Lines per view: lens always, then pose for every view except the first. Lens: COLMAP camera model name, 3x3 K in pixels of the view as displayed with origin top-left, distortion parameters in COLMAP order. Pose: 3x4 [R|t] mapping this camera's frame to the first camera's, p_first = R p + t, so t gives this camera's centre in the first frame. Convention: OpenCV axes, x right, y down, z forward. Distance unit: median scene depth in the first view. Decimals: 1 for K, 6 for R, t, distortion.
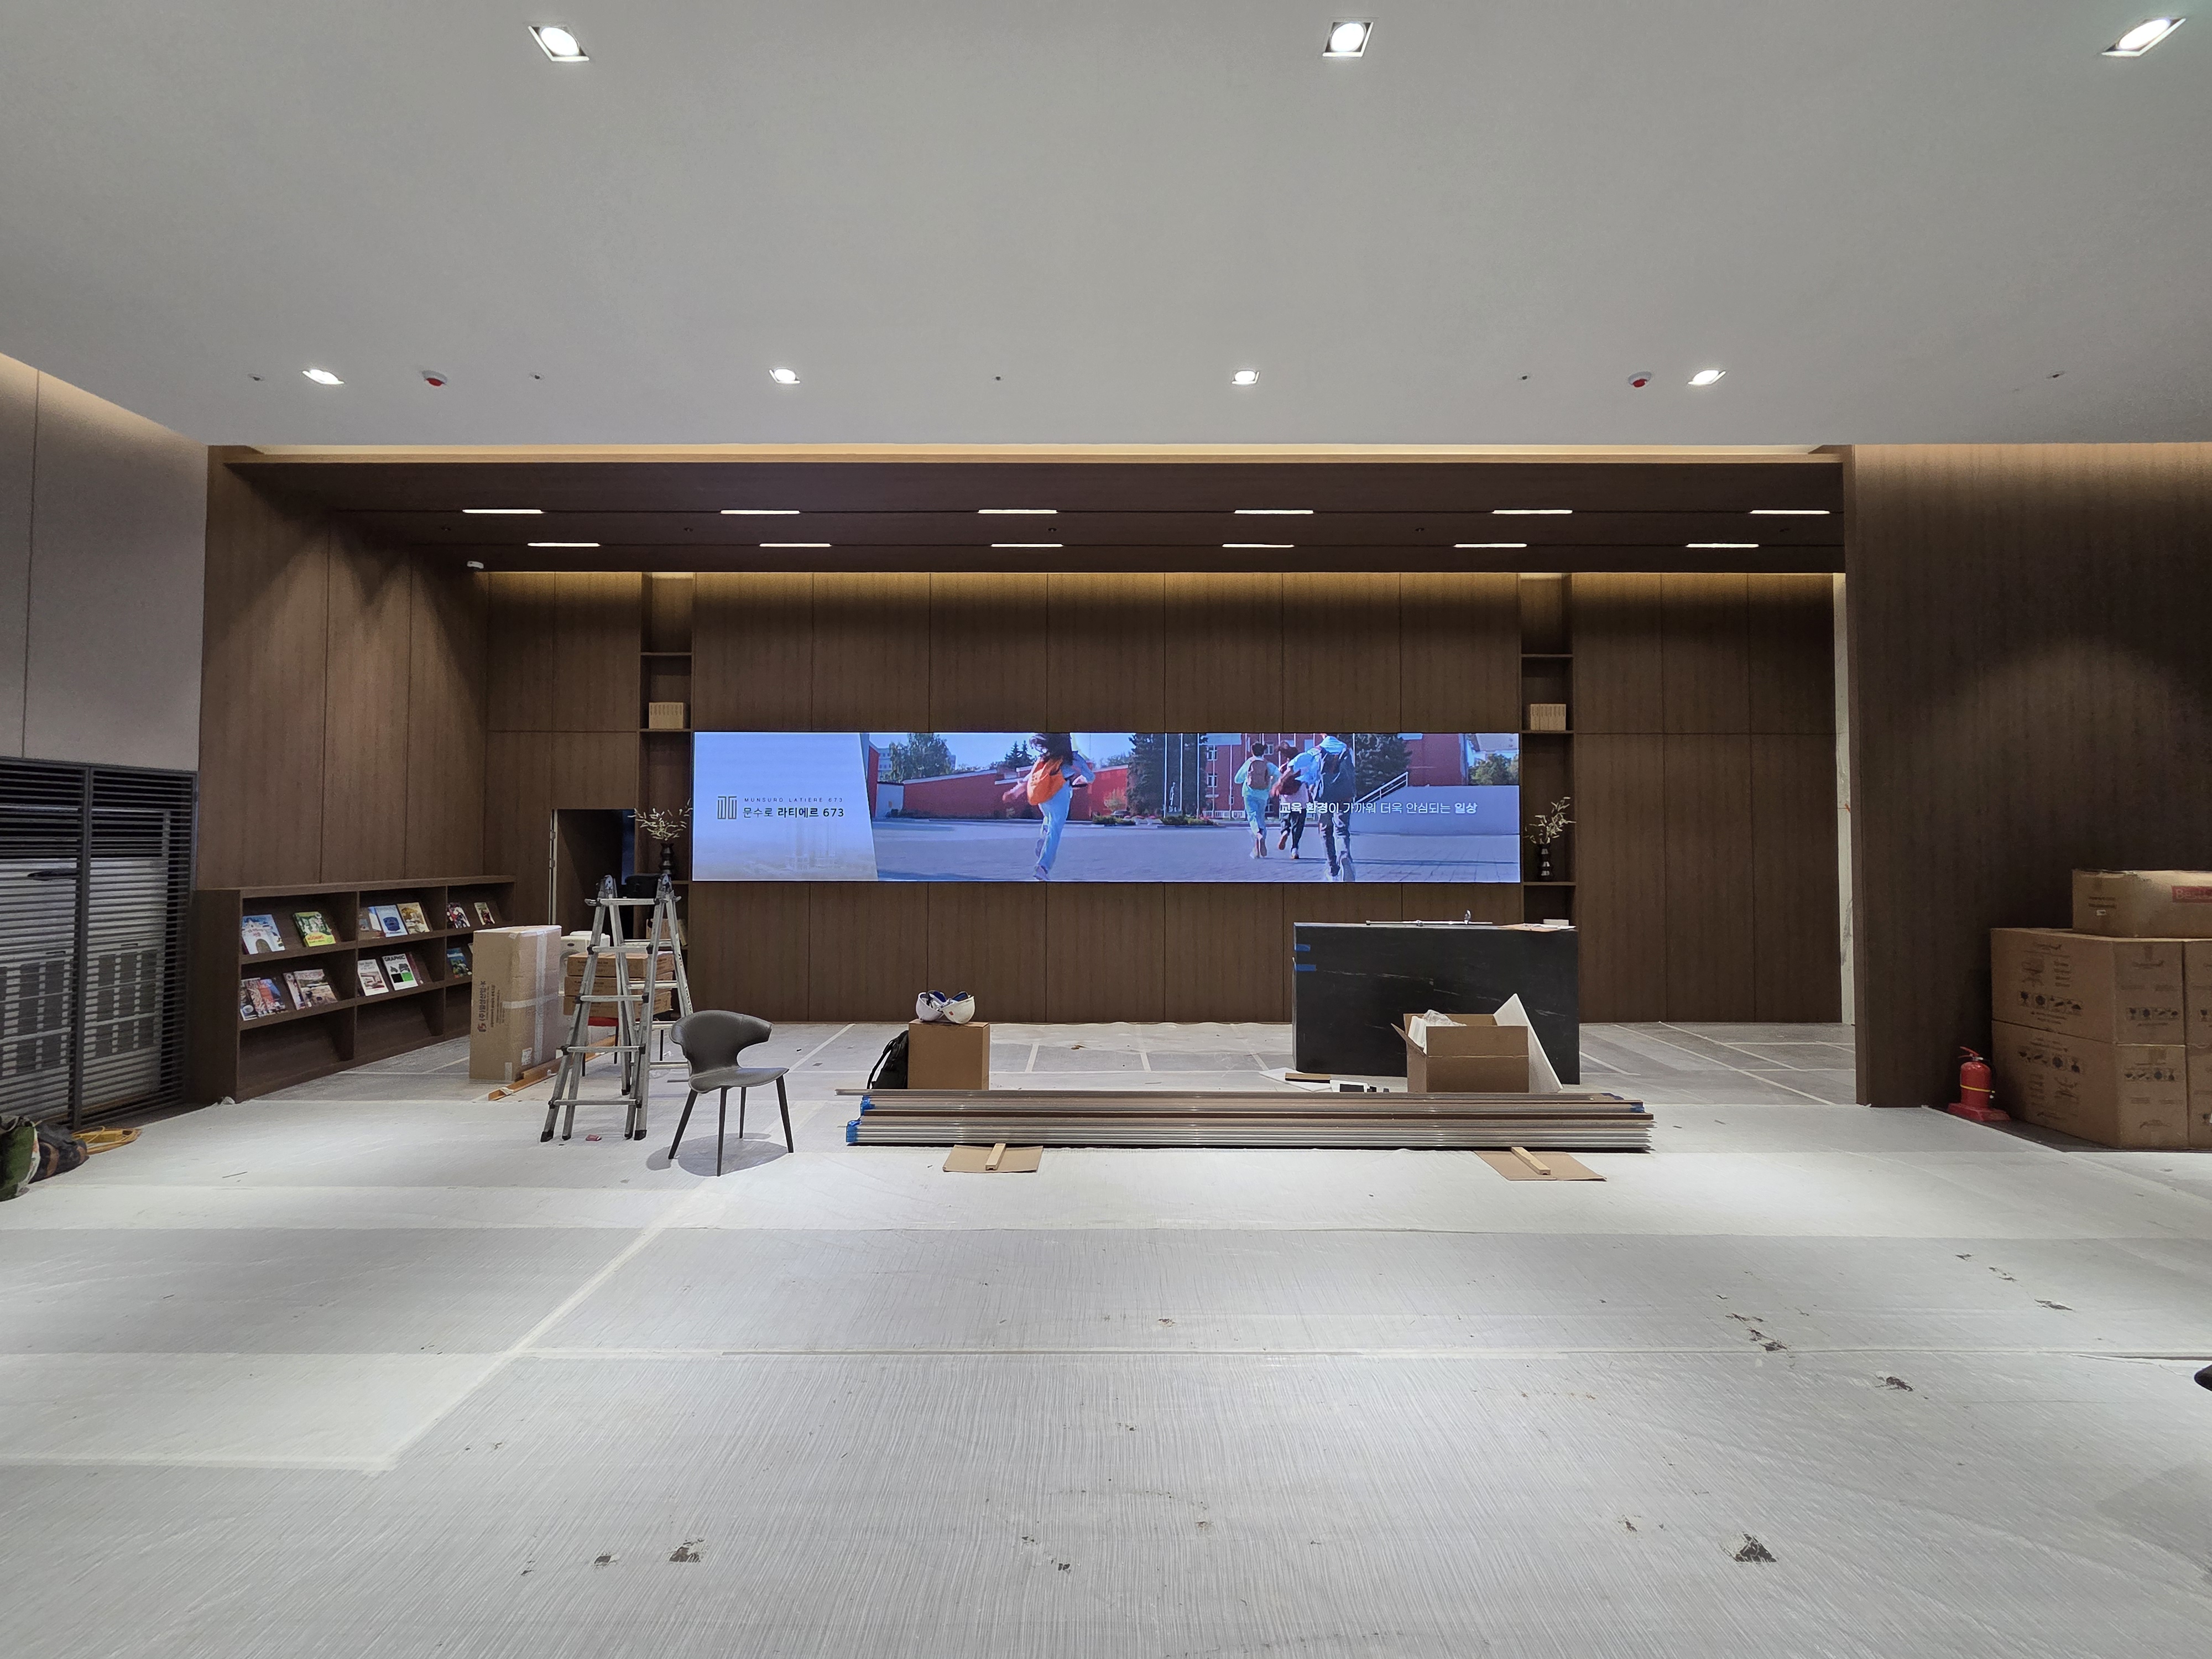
lens RADIAL K [[933.0, 0, 1110.6], [0, 933.0, 817.0], [0, 0, 1]] dist [-0.000675, -0.000059]
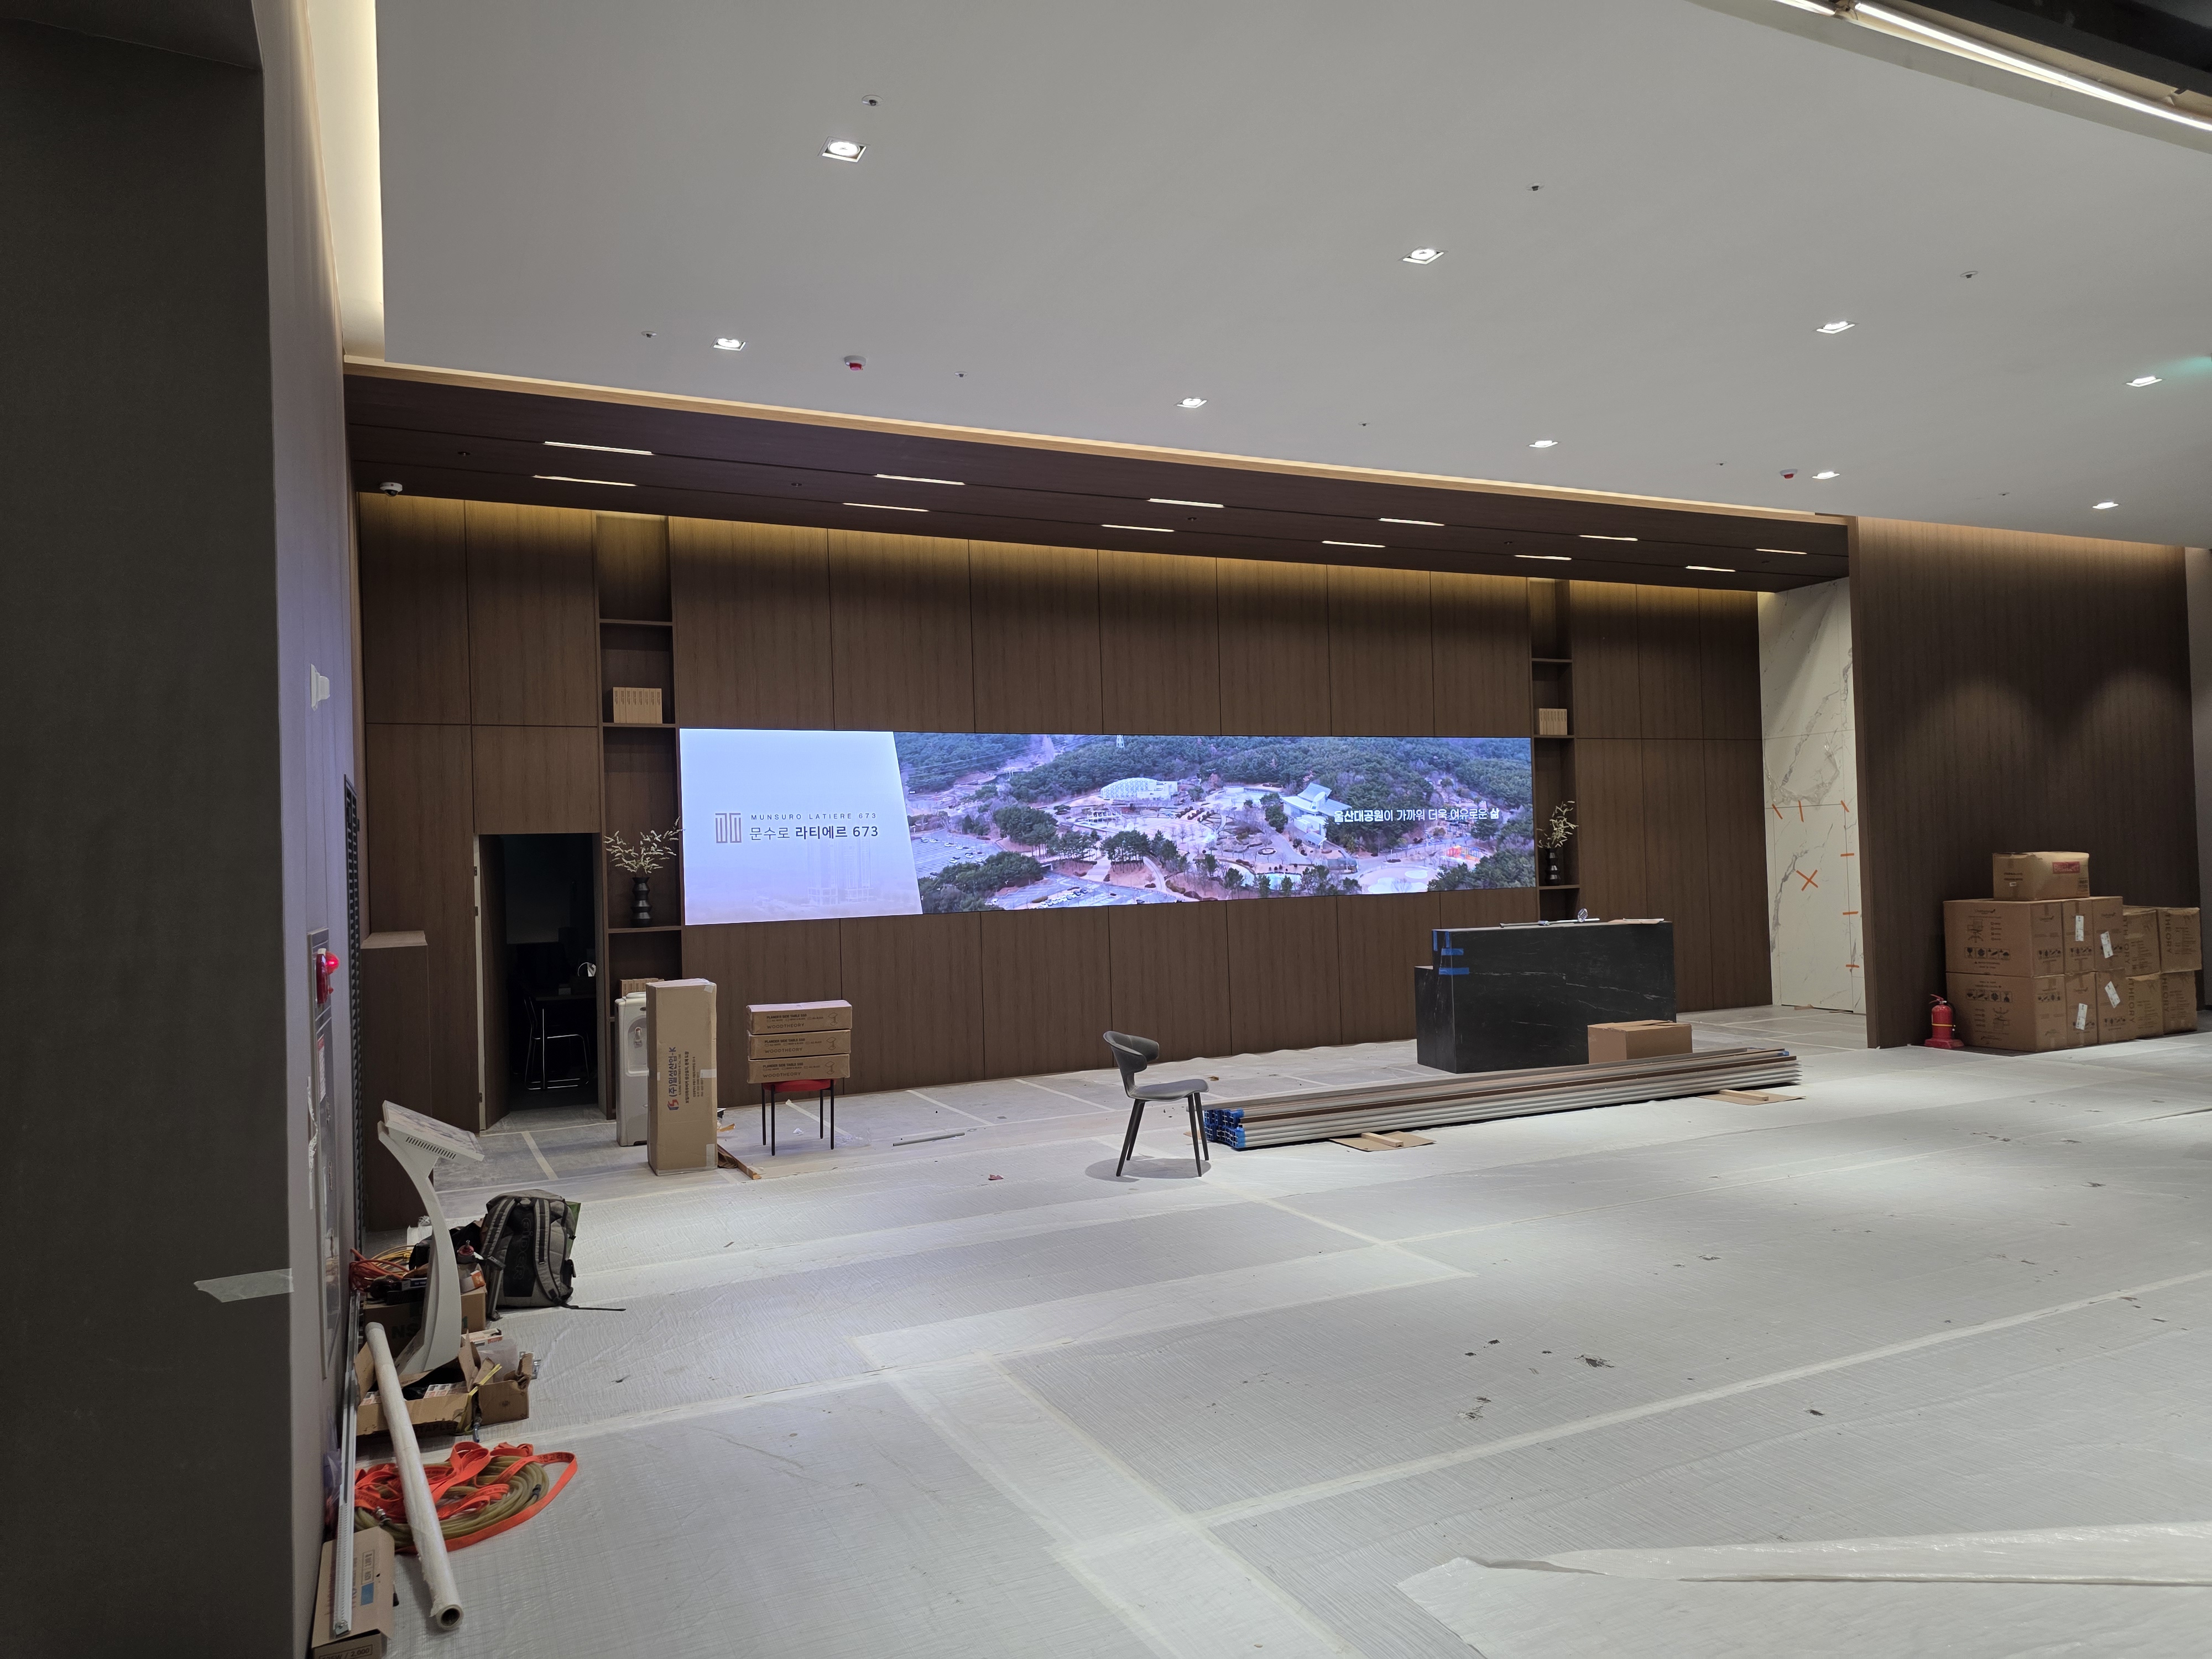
lens RADIAL K [[1496.6, 0, 1149.8], [0, 1496.6, 834.9], [0, 0, 1]] dist [0.072406, -0.070407]
pose [[0.894108, -0.021472, 0.447335, -0.794975], [0.019505, 0.999769, 0.009003, -0.010250], [-0.447425, 0.000676, 0.894321, -0.315070]]
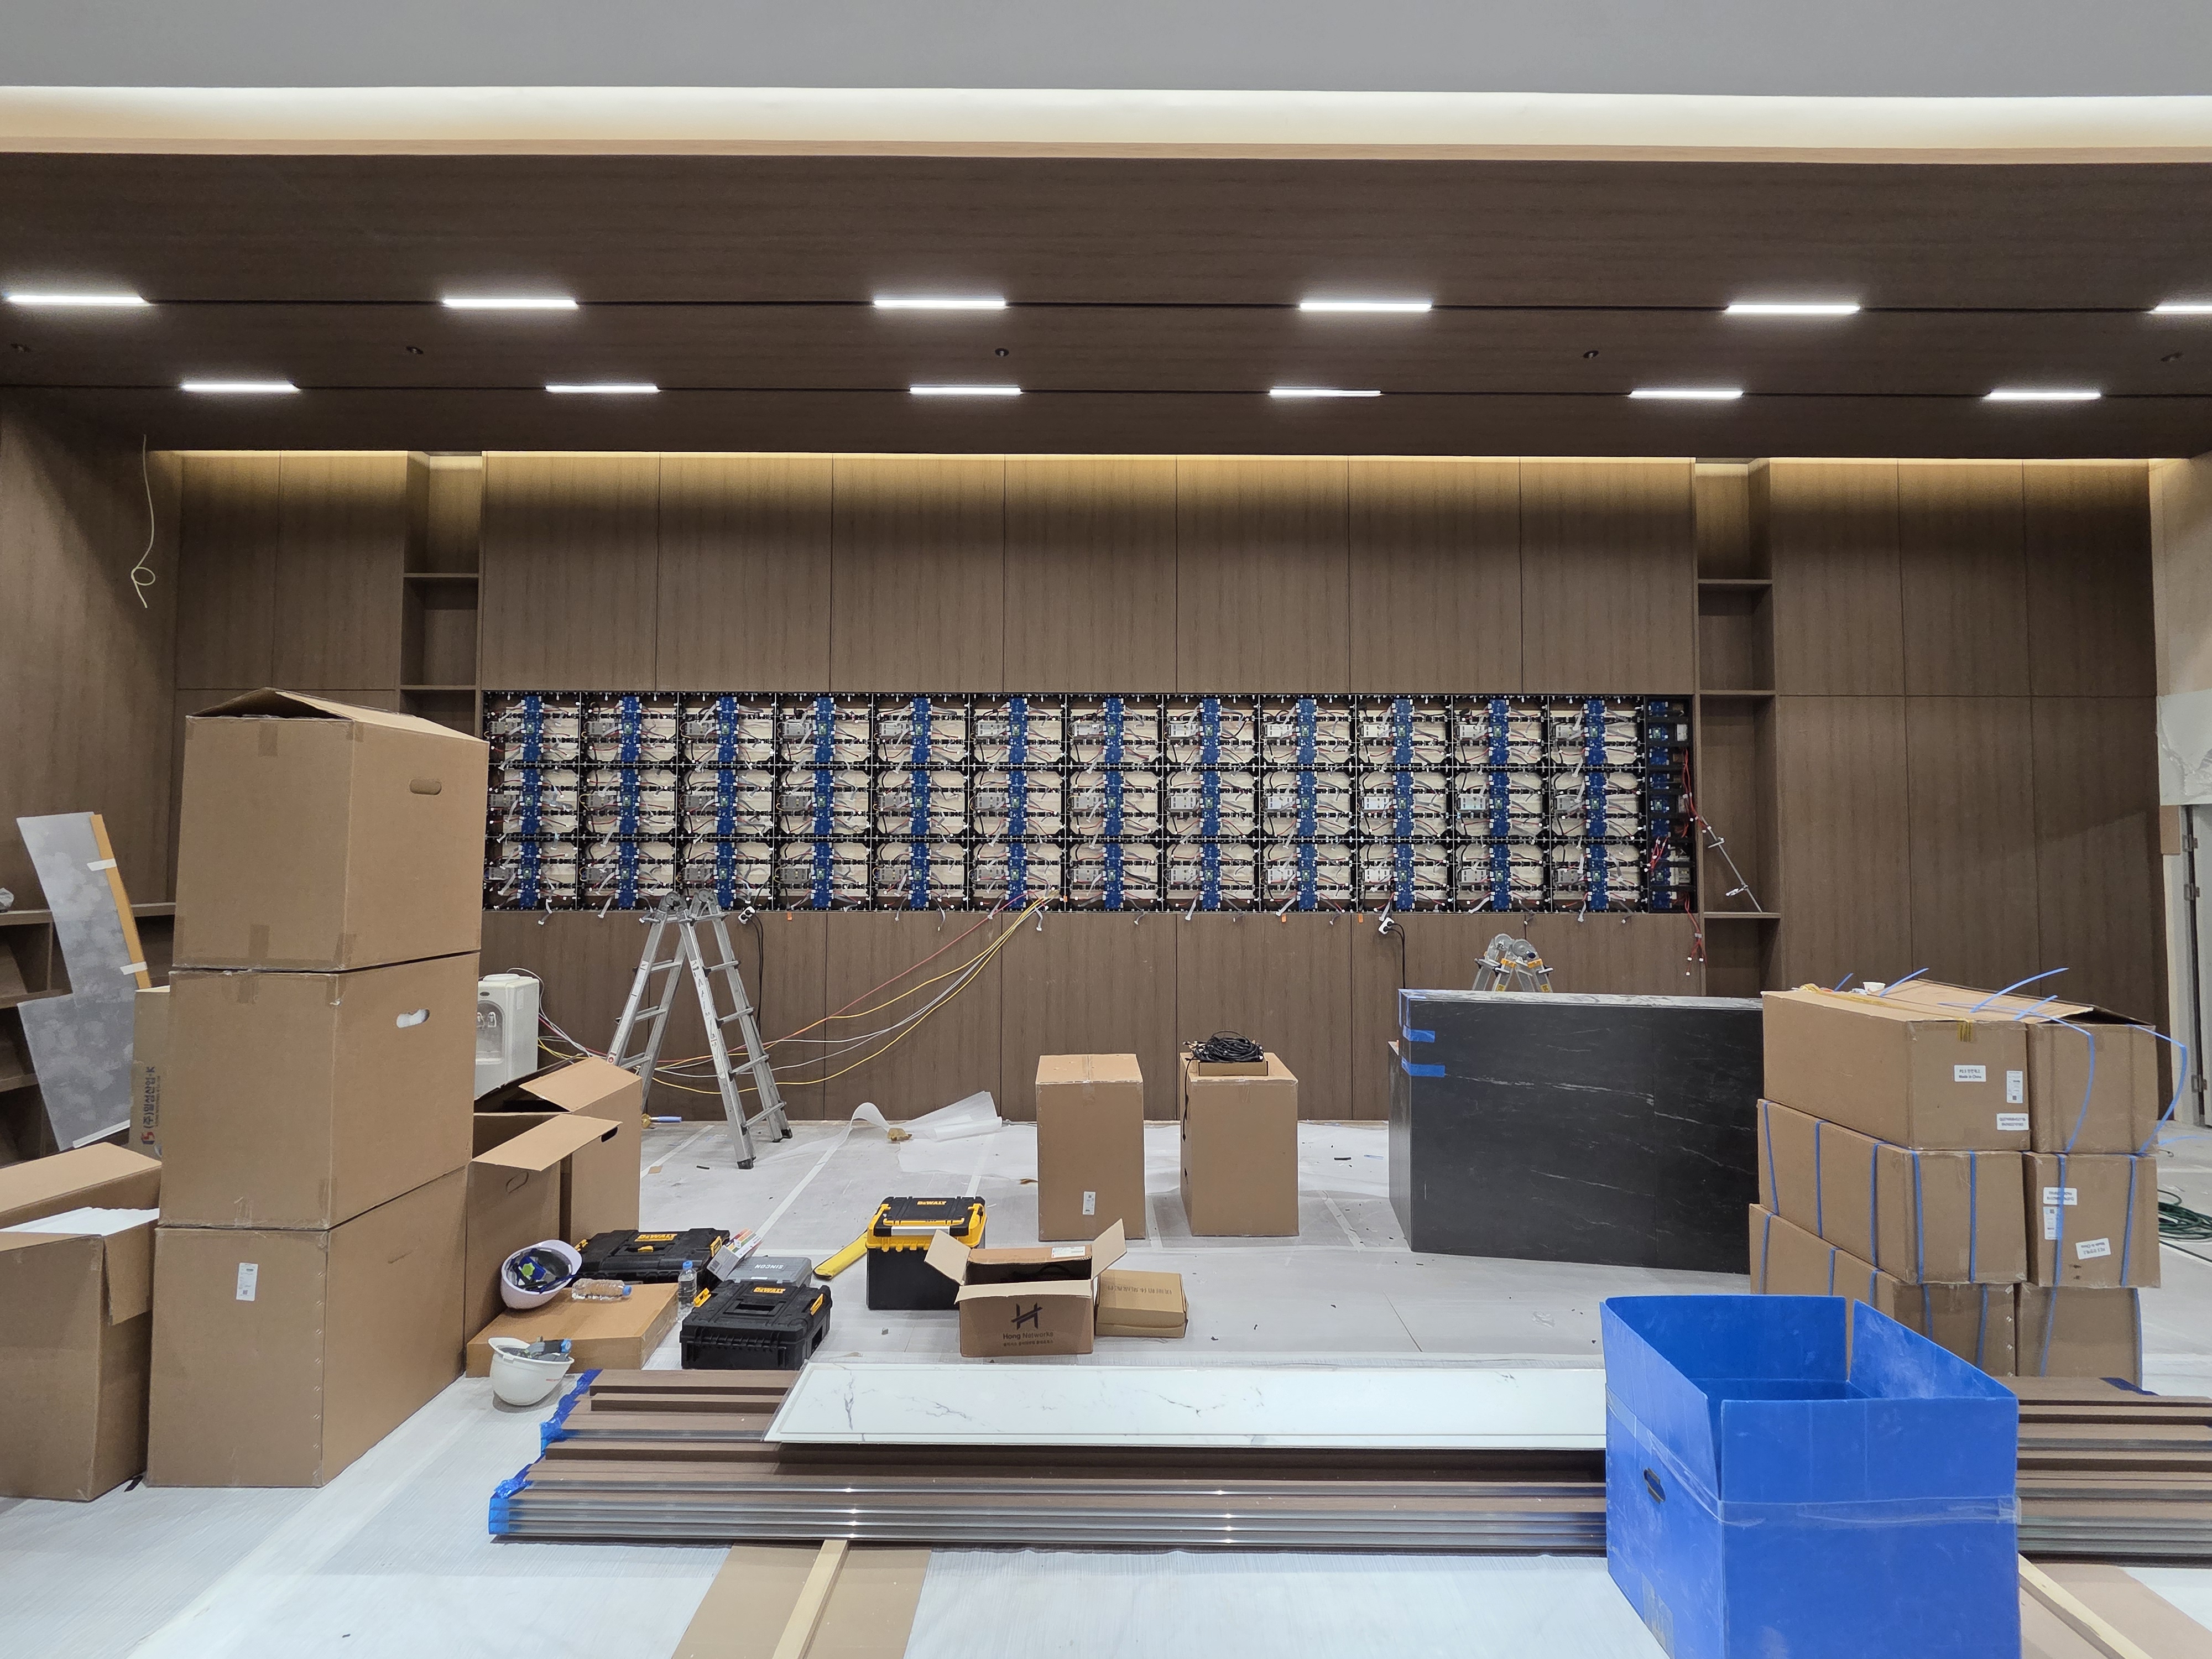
lens RADIAL K [[922.2, 0, 1109.5], [0, 922.2, 821.4], [0, 0, 1]] dist [-0.003014, -0.000154]
pose [[0.999979, 0.001203, 0.006389, 0.005889], [-0.001174, 0.999989, -0.004617, 0.007876], [-0.006395, 0.004609, 0.999969, 0.401337]]
